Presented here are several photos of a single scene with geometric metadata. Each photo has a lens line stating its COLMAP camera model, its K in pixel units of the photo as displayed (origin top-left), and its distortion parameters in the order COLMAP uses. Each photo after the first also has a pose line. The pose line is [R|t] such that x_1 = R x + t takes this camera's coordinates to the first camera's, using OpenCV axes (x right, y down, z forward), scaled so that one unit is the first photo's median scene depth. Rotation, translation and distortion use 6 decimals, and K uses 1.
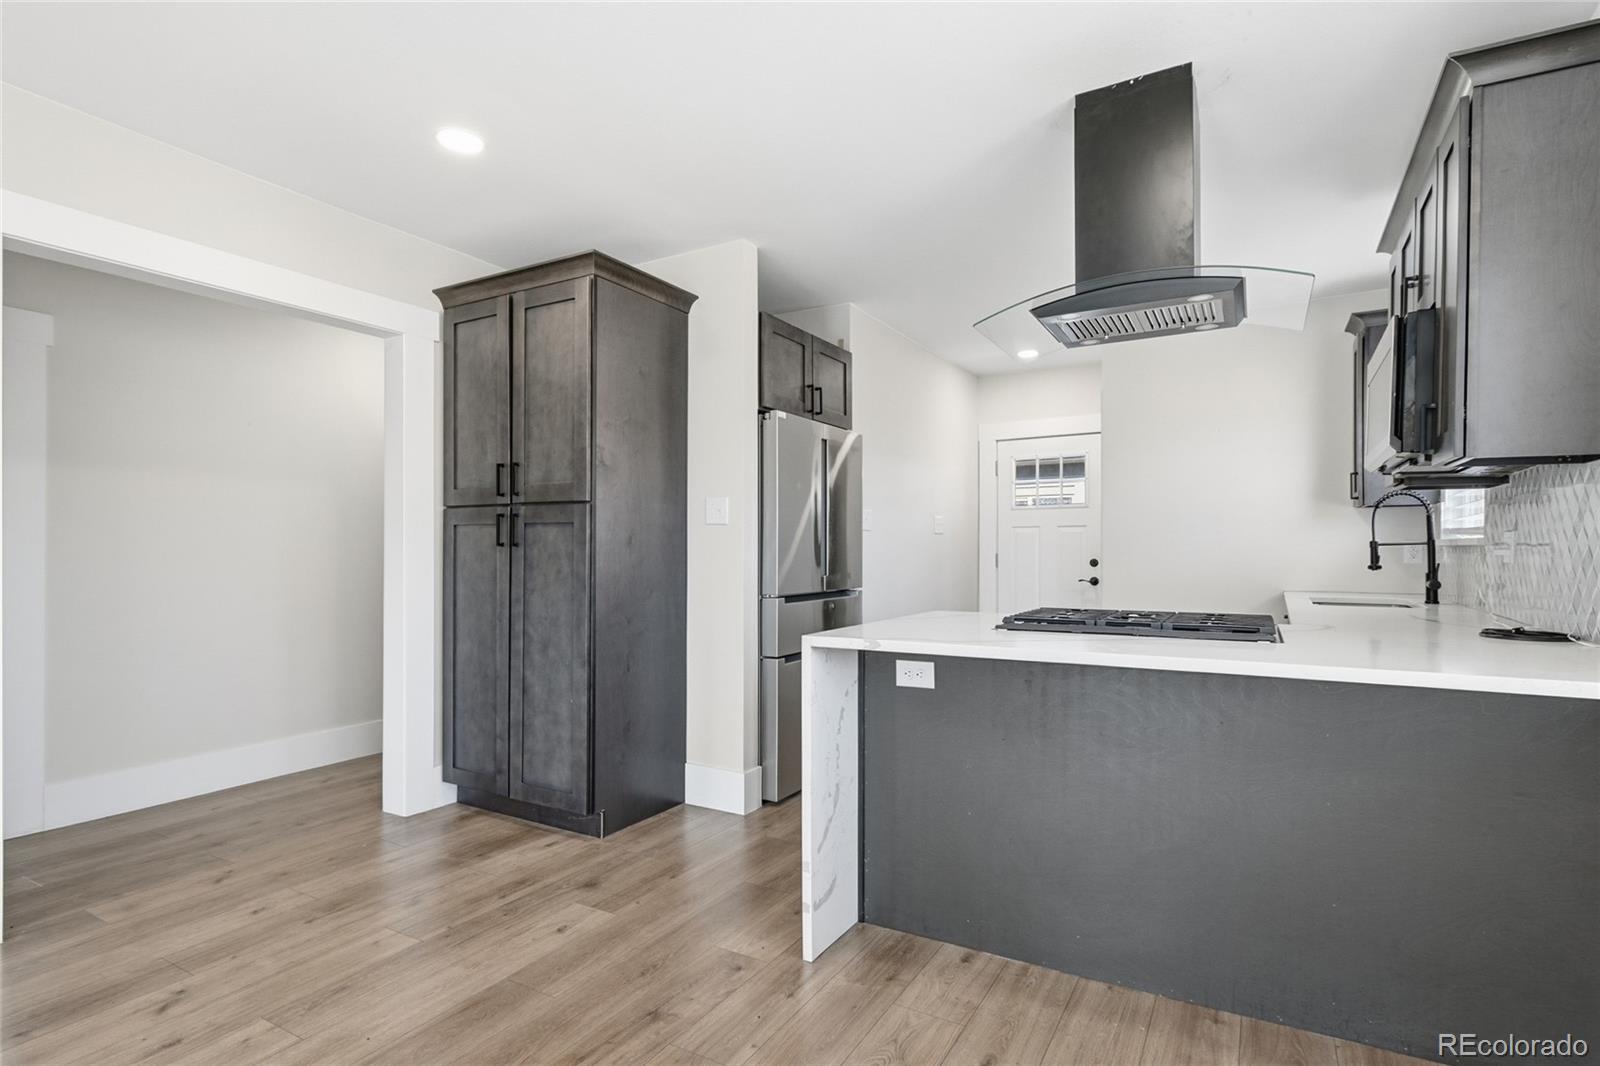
lens RADIAL K [[788.0, 0, 801.5], [0, 788.0, 551.8], [0, 0, 1]] dist [0.002350, -0.000095]
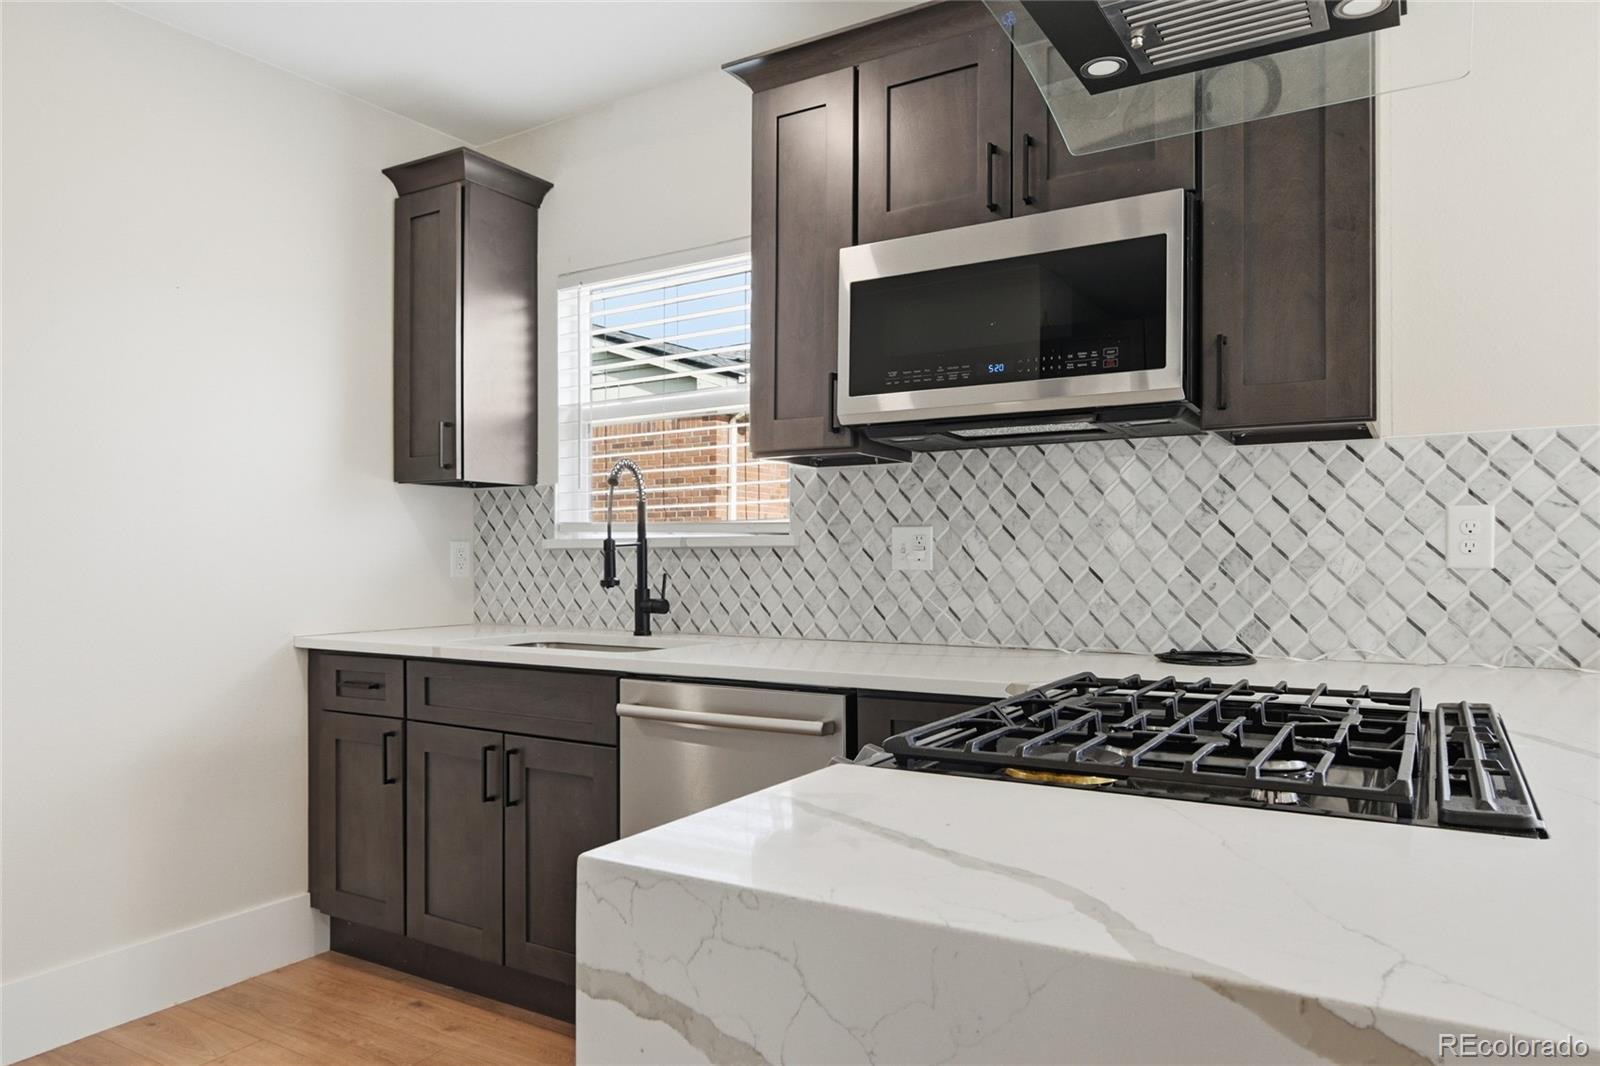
lens RADIAL K [[1046.1, 0, 801.2], [0, 1046.1, 553.3], [0, 0, 1]] dist [-0.002399, 0.000028]
pose [[0.016914, 0.001907, 0.999855, -0.076090], [0.010538, 0.999942, -0.002085, -0.000202], [-0.999801, 0.010572, 0.016893, 0.887239]]
